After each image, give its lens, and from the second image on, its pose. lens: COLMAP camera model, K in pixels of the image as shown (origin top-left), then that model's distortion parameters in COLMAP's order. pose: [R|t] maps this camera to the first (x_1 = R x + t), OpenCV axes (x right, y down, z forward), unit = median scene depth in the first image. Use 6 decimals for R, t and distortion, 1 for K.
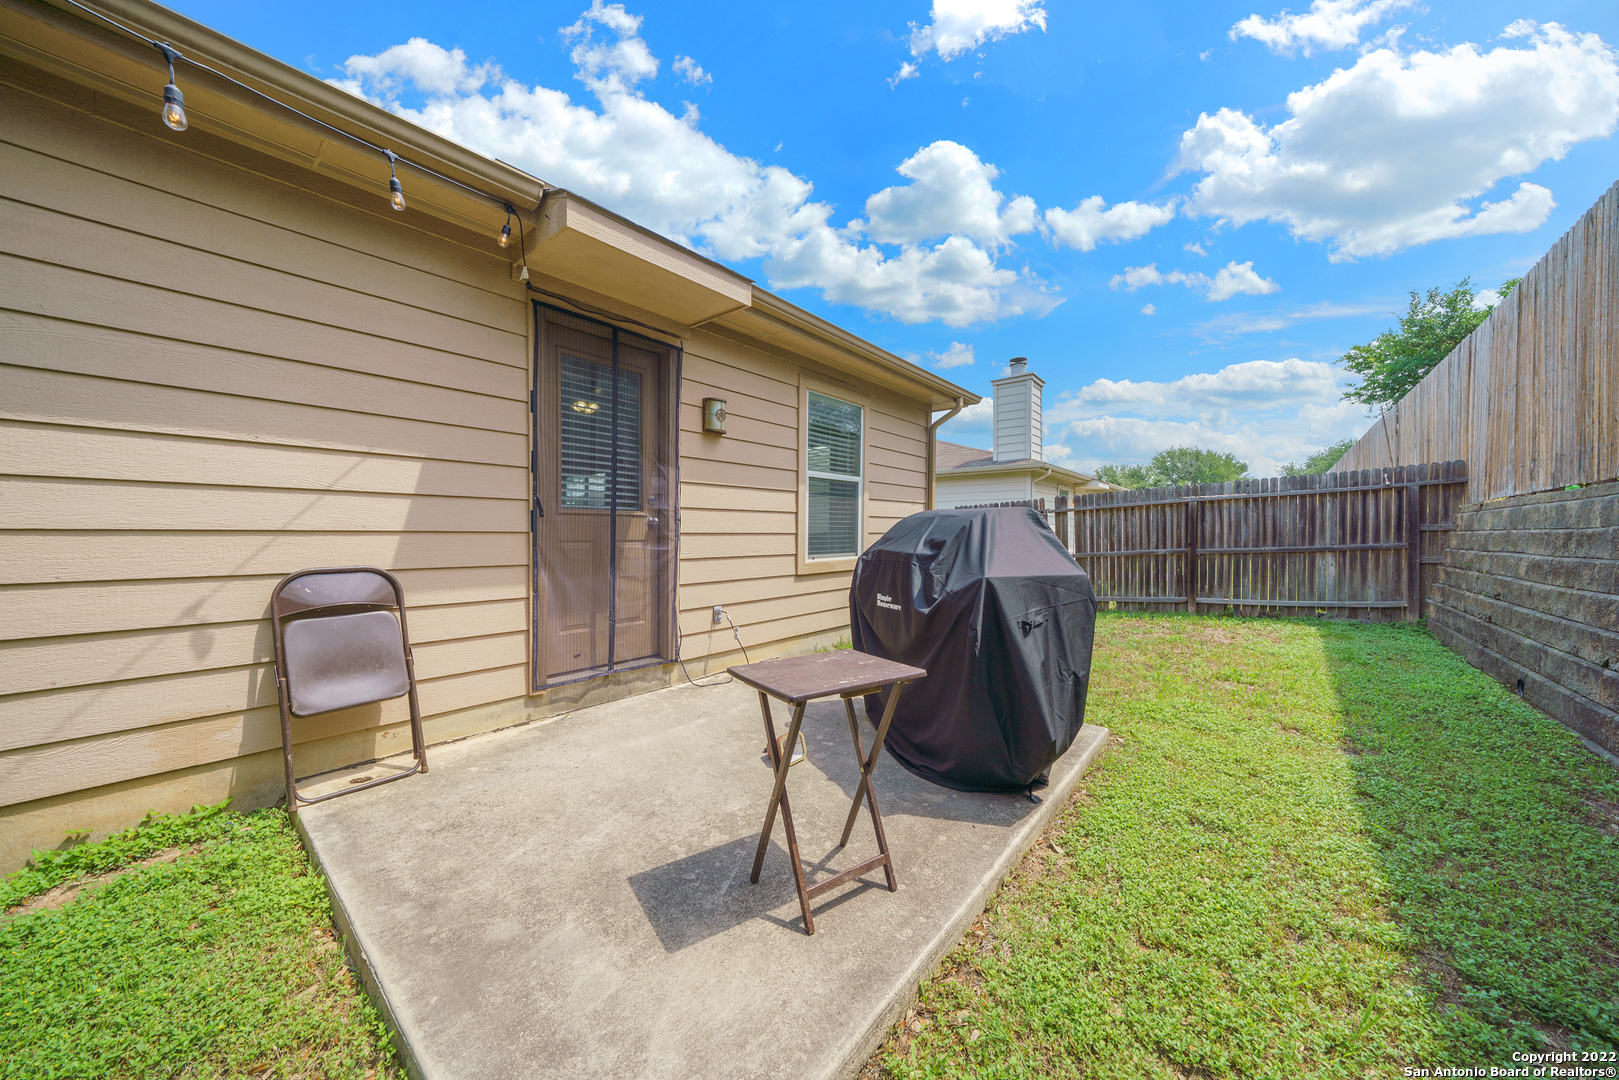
lens RADIAL K [[552.6, 0, 802.9], [0, 552.6, 544.3], [0, 0, 1]] dist [-0.005504, 0.000132]
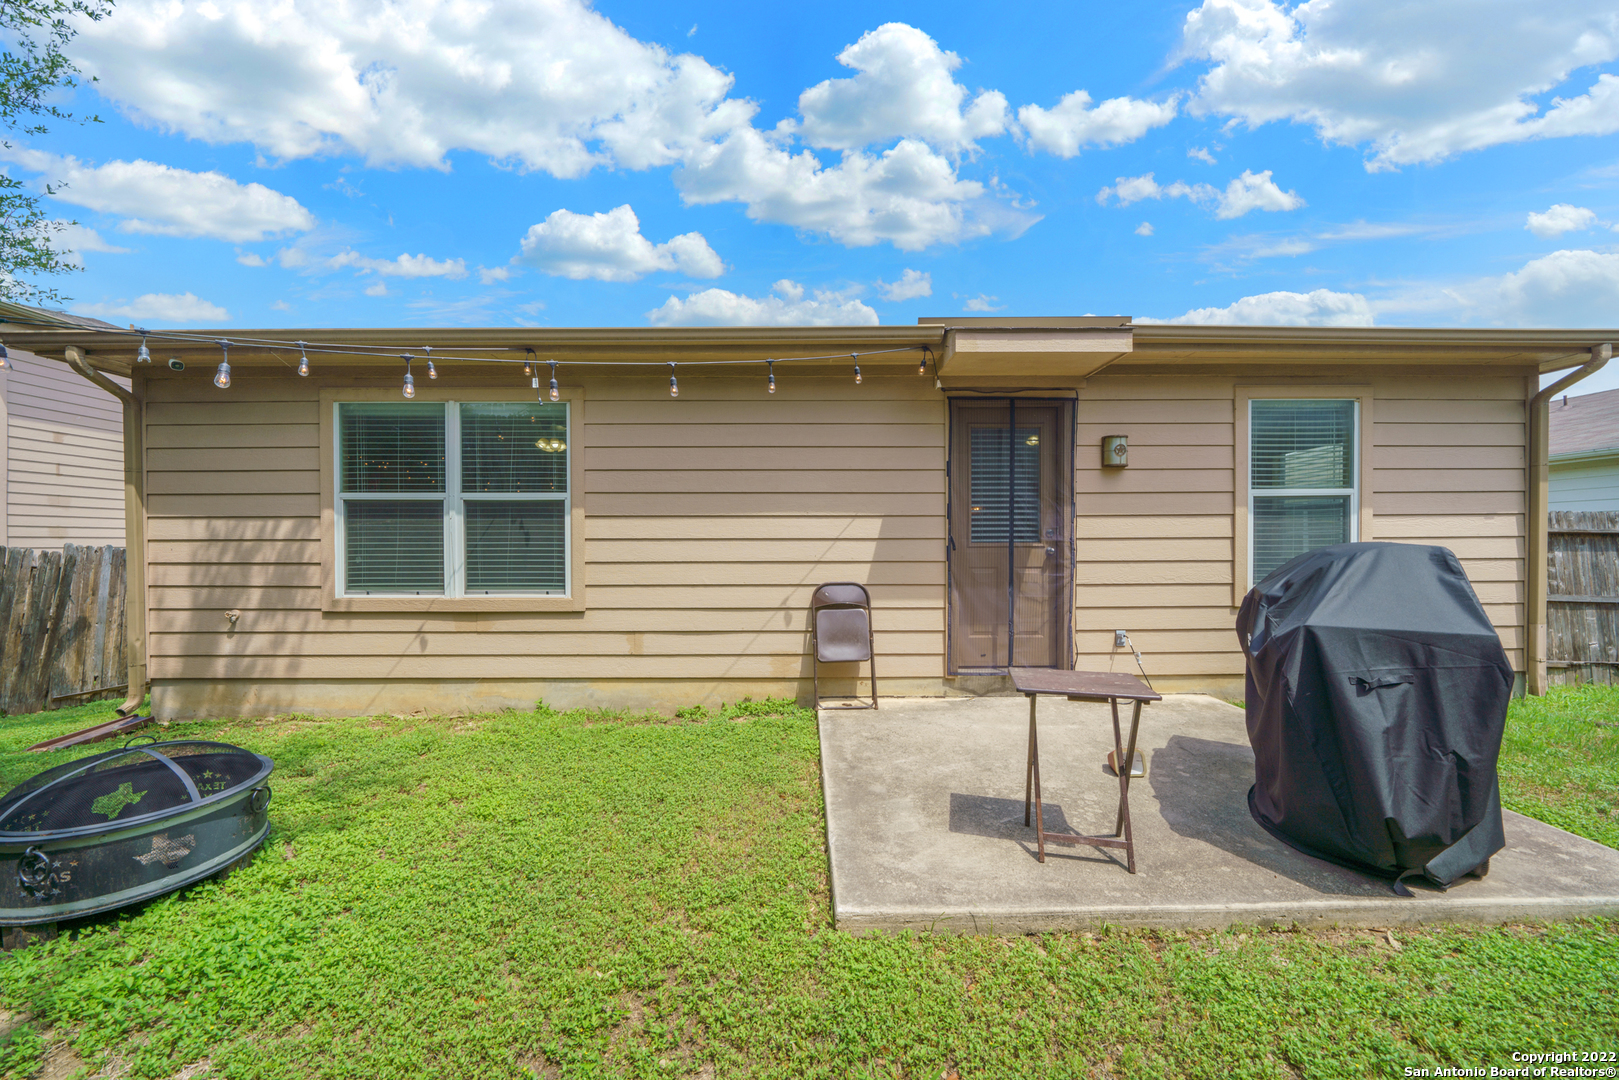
lens RADIAL K [[552.6, 0, 802.9], [0, 552.6, 544.3], [0, 0, 1]] dist [-0.005504, 0.000132]
pose [[0.648344, -0.006819, -0.761317, 0.337320], [-0.009193, 0.999817, -0.016784, -0.038192], [0.761292, 0.017881, 0.648163, -0.191785]]
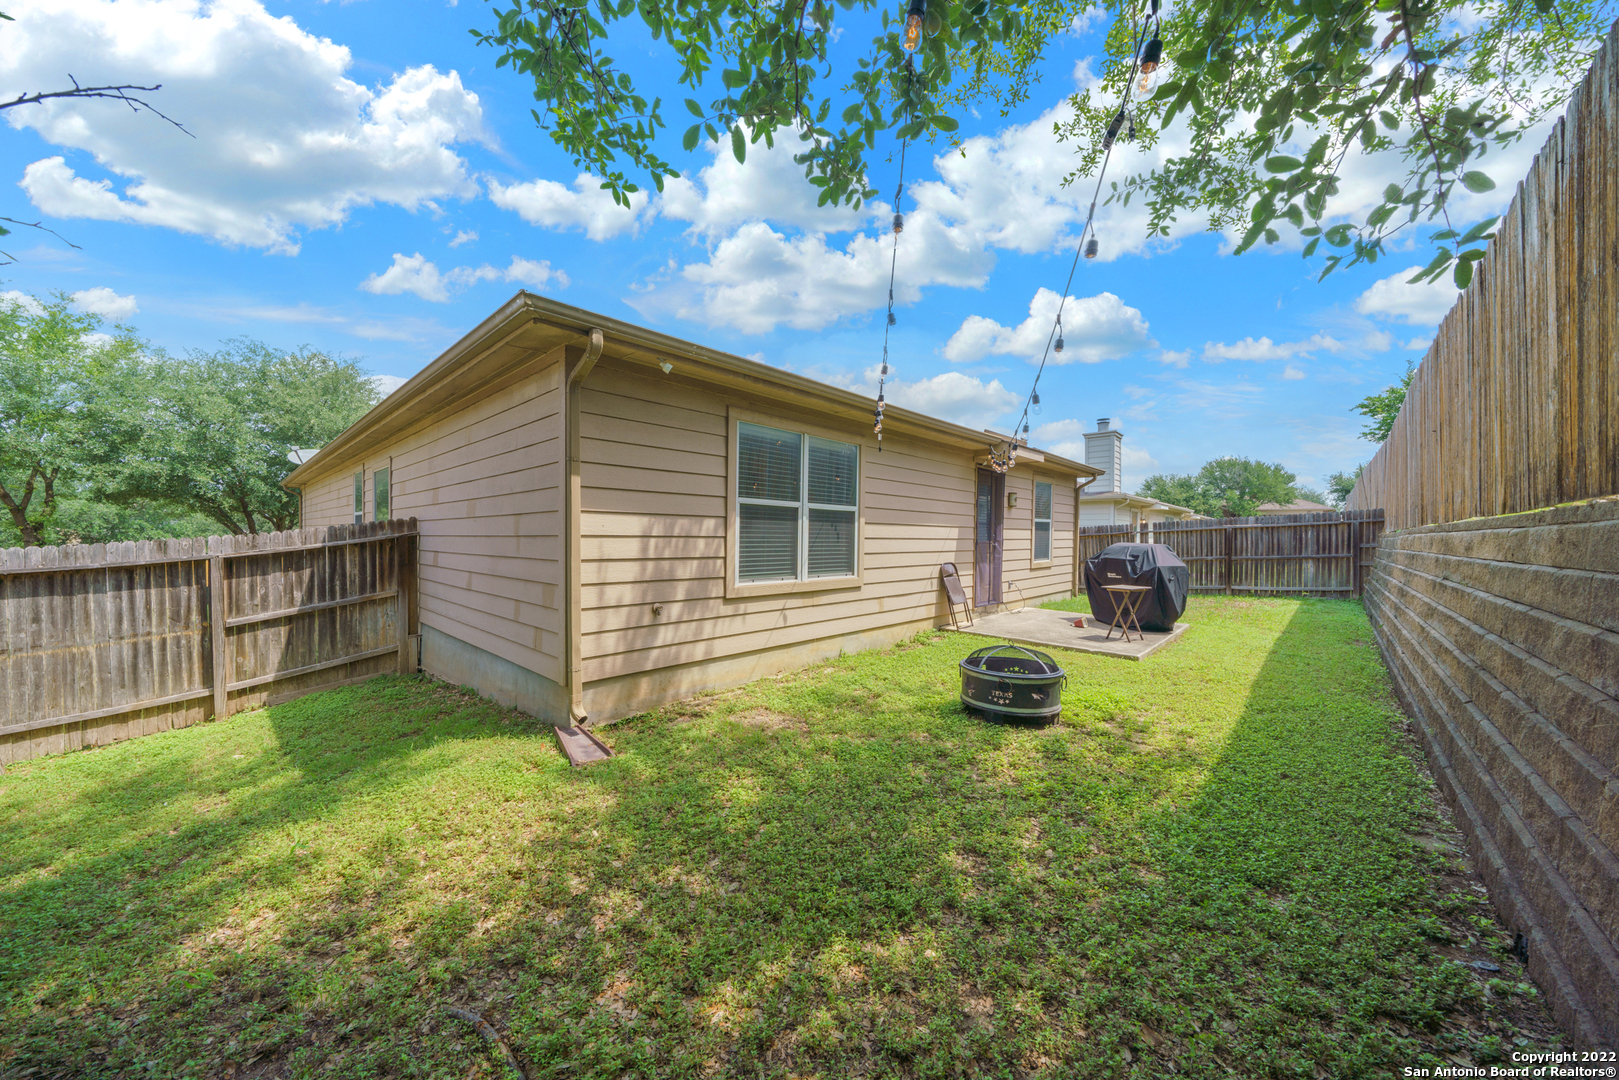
lens RADIAL K [[552.6, 0, 802.9], [0, 552.6, 544.3], [0, 0, 1]] dist [-0.005504, 0.000132]
pose [[0.998175, 0.004214, -0.060248, -1.179096], [-0.004594, 0.999970, -0.006170, -0.032025], [0.060221, 0.006436, 0.998164, -1.819954]]
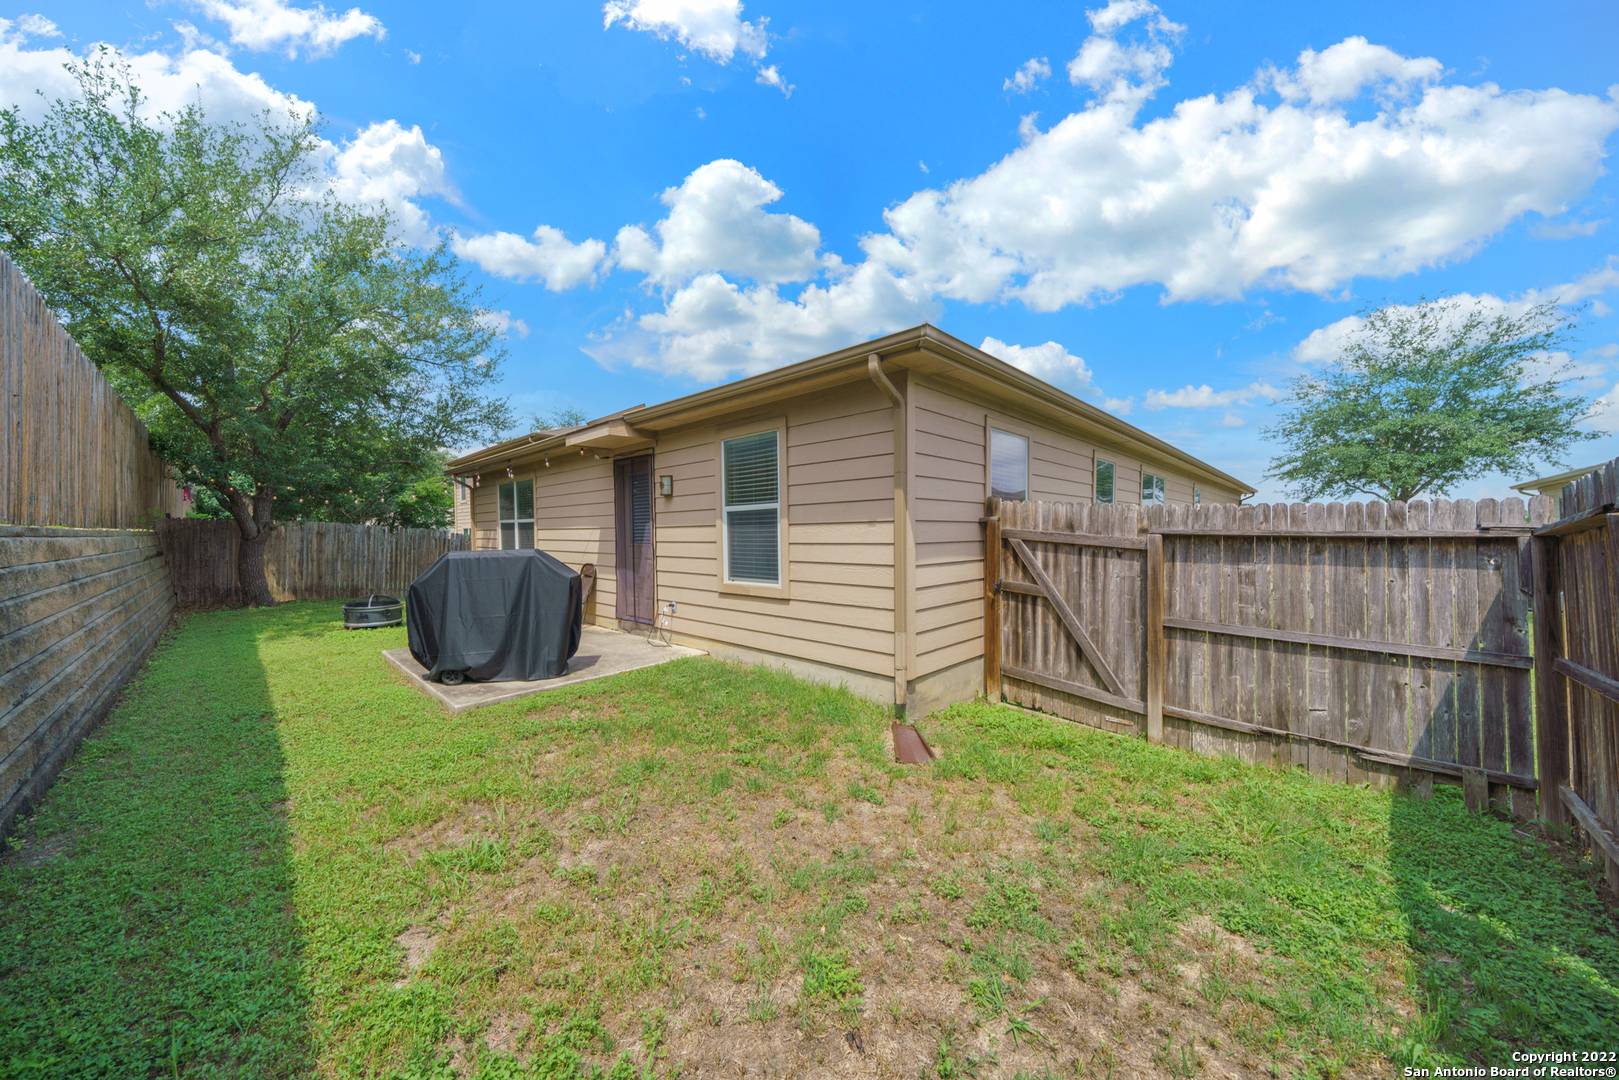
lens RADIAL K [[552.6, 0, 802.9], [0, 552.6, 544.3], [0, 0, 1]] dist [-0.005504, 0.000132]
pose [[-0.064488, 0.004311, -0.997909, 1.894889], [-0.022526, 0.999730, 0.005774, -0.097502], [0.997664, 0.022852, -0.064374, 1.968861]]
